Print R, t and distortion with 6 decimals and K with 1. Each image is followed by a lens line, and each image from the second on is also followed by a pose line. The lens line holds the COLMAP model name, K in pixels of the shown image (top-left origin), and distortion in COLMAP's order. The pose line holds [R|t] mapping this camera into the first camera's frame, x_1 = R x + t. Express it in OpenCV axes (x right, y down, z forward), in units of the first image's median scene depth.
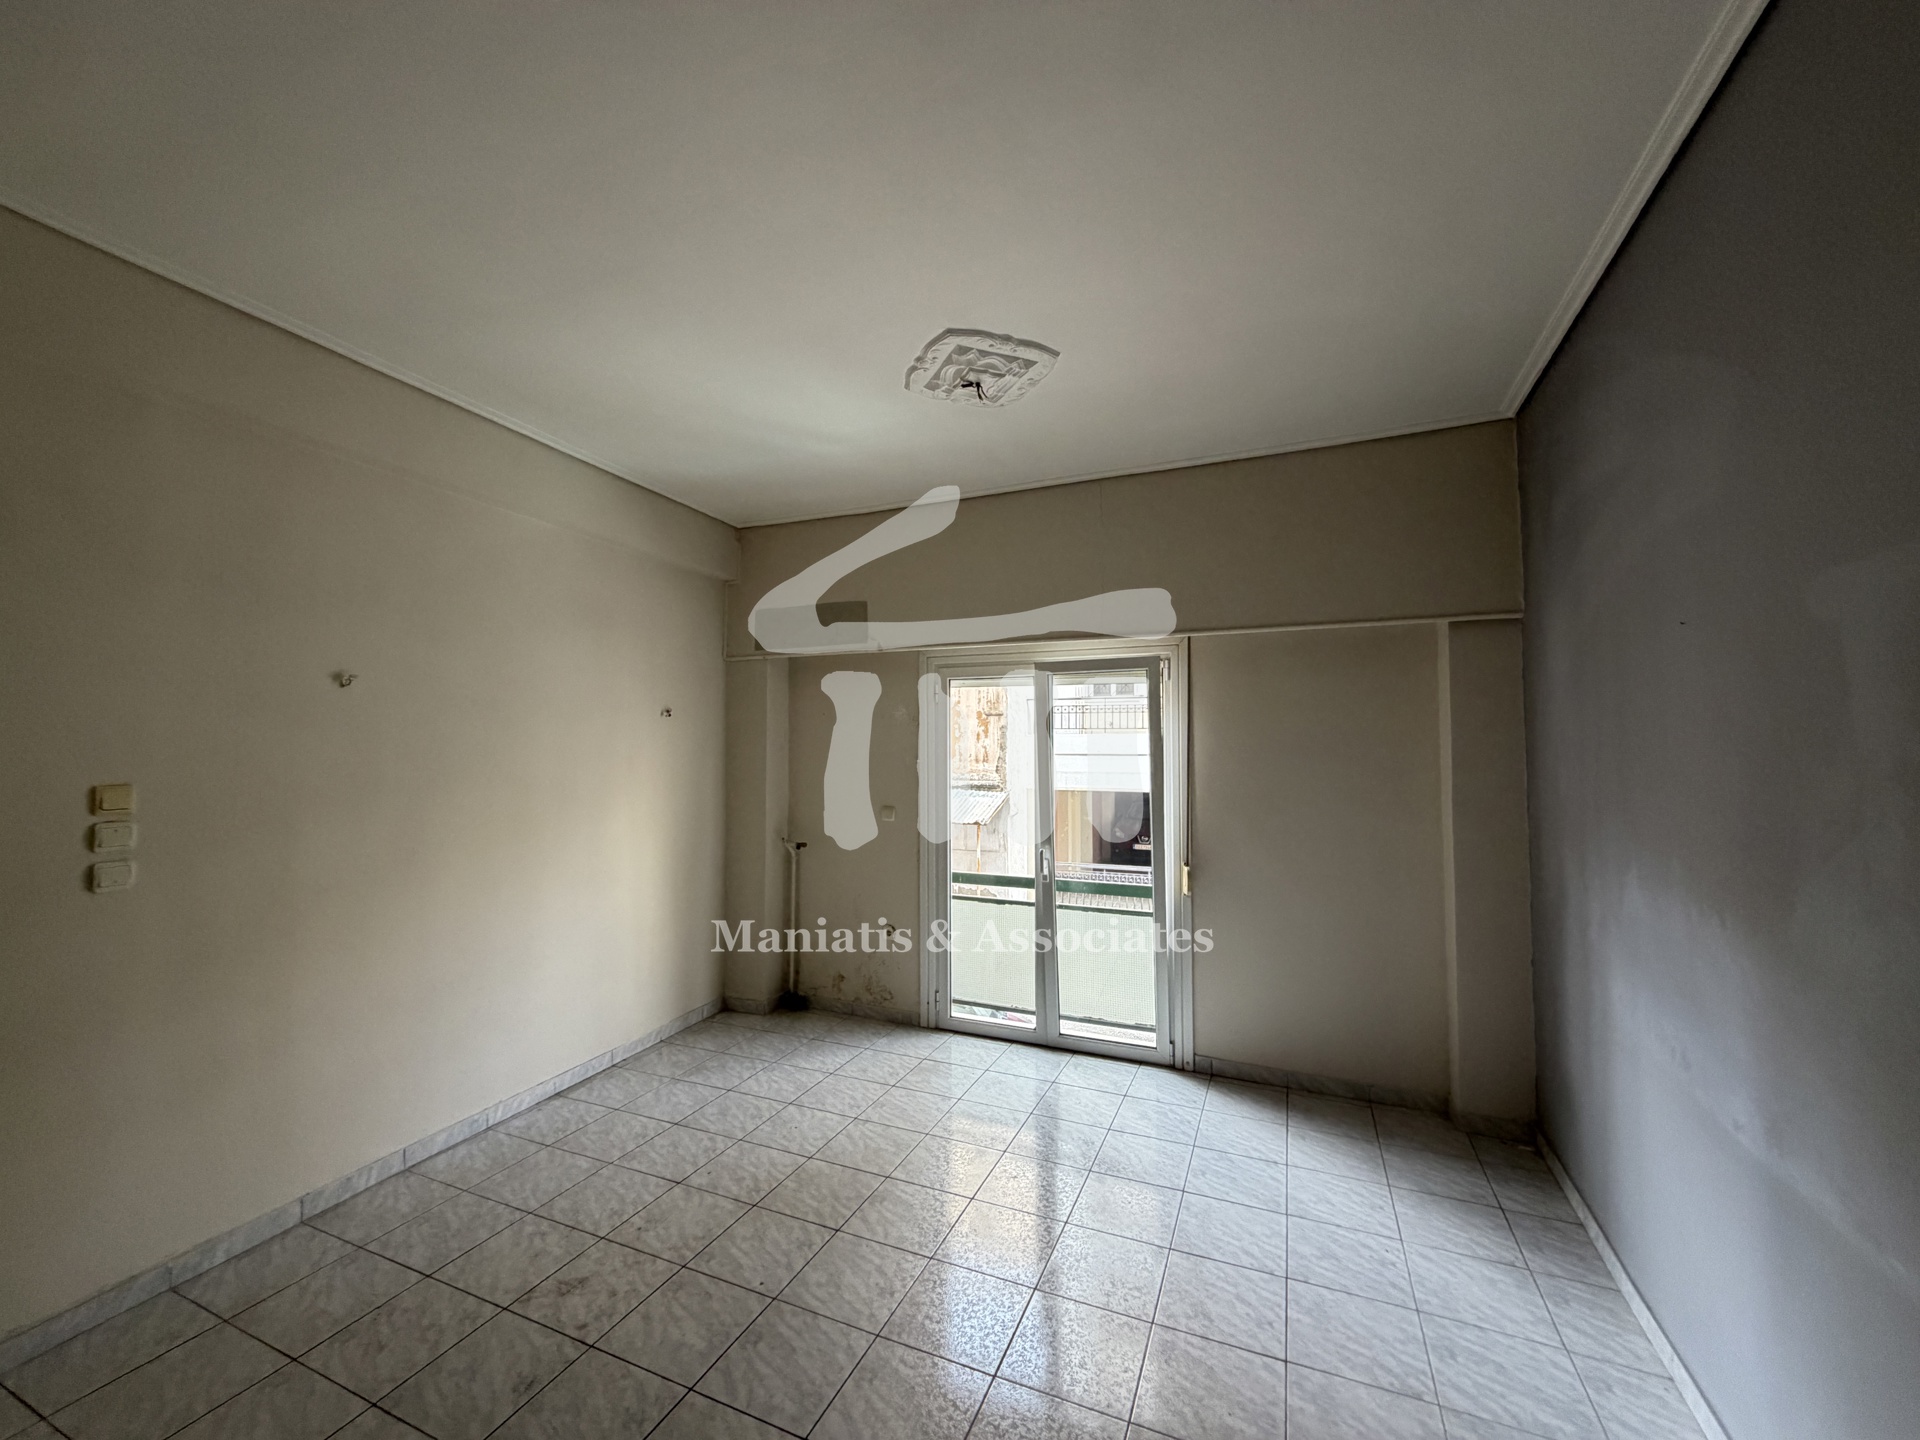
lens RADIAL K [[764.7, 0, 954.6], [0, 764.7, 720.4], [0, 0, 1]] dist [0.000791, -0.000130]
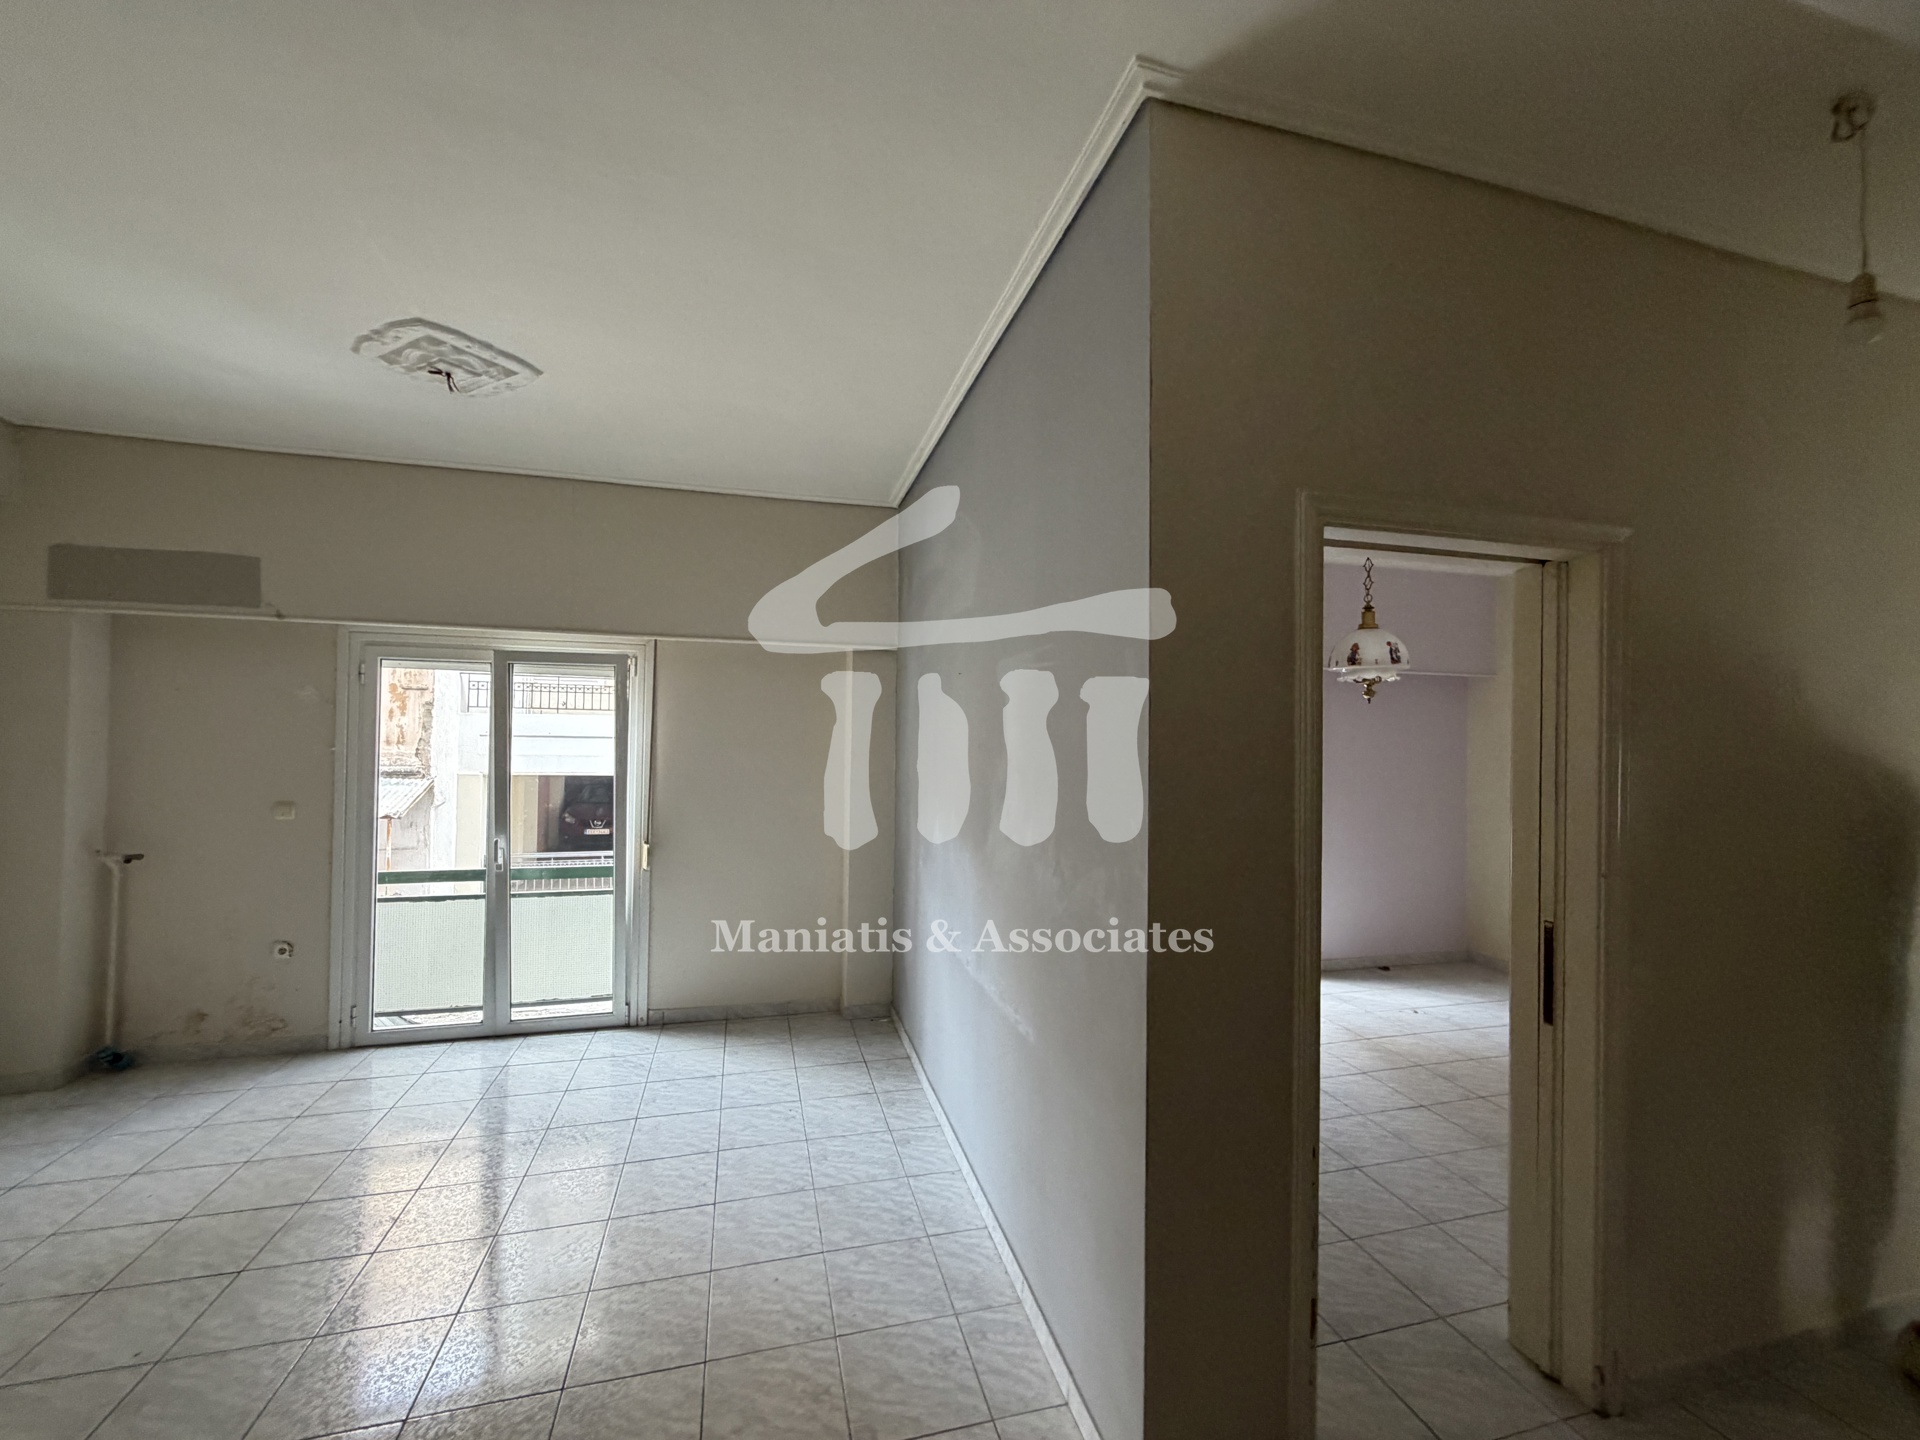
lens RADIAL K [[764.7, 0, 954.6], [0, 764.7, 720.4], [0, 0, 1]] dist [0.000791, -0.000130]
pose [[0.777722, 0.022114, 0.628219, -0.068131], [-0.038781, 0.999165, 0.012837, -0.028235], [-0.627411, -0.034346, 0.777930, -0.187761]]
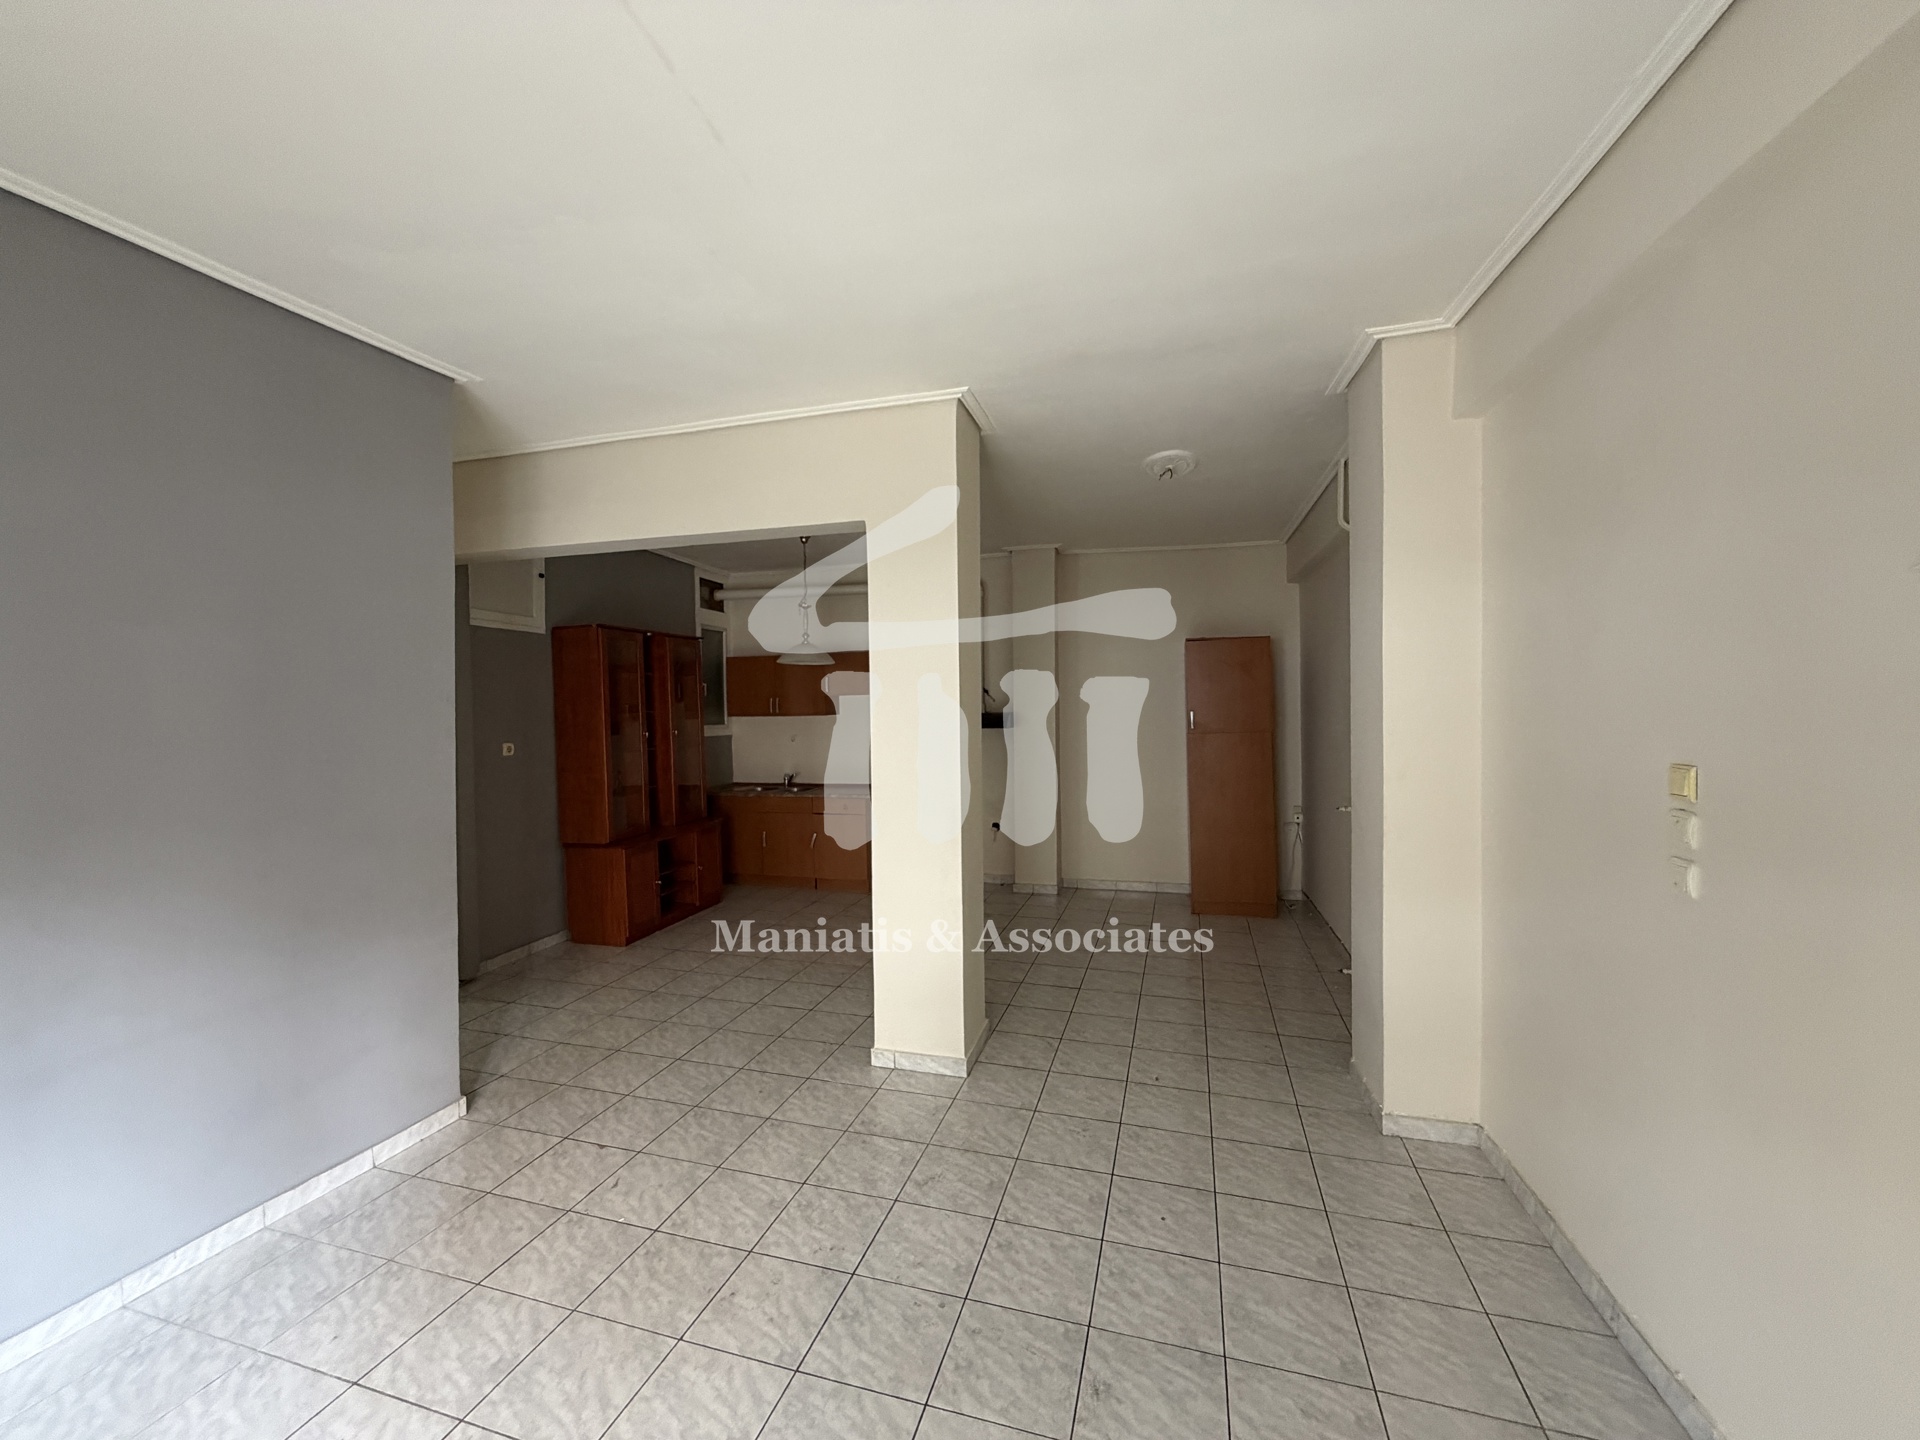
lens RADIAL K [[763.8, 0, 954.3], [0, 763.8, 720.0], [0, 0, 1]] dist [0.000567, 0.000096]
pose [[-0.993081, 0.014309, -0.116554, -0.183042], [0.015880, 0.999795, -0.012555, 0.026487], [0.116350, -0.014319, -0.993105, 1.270749]]
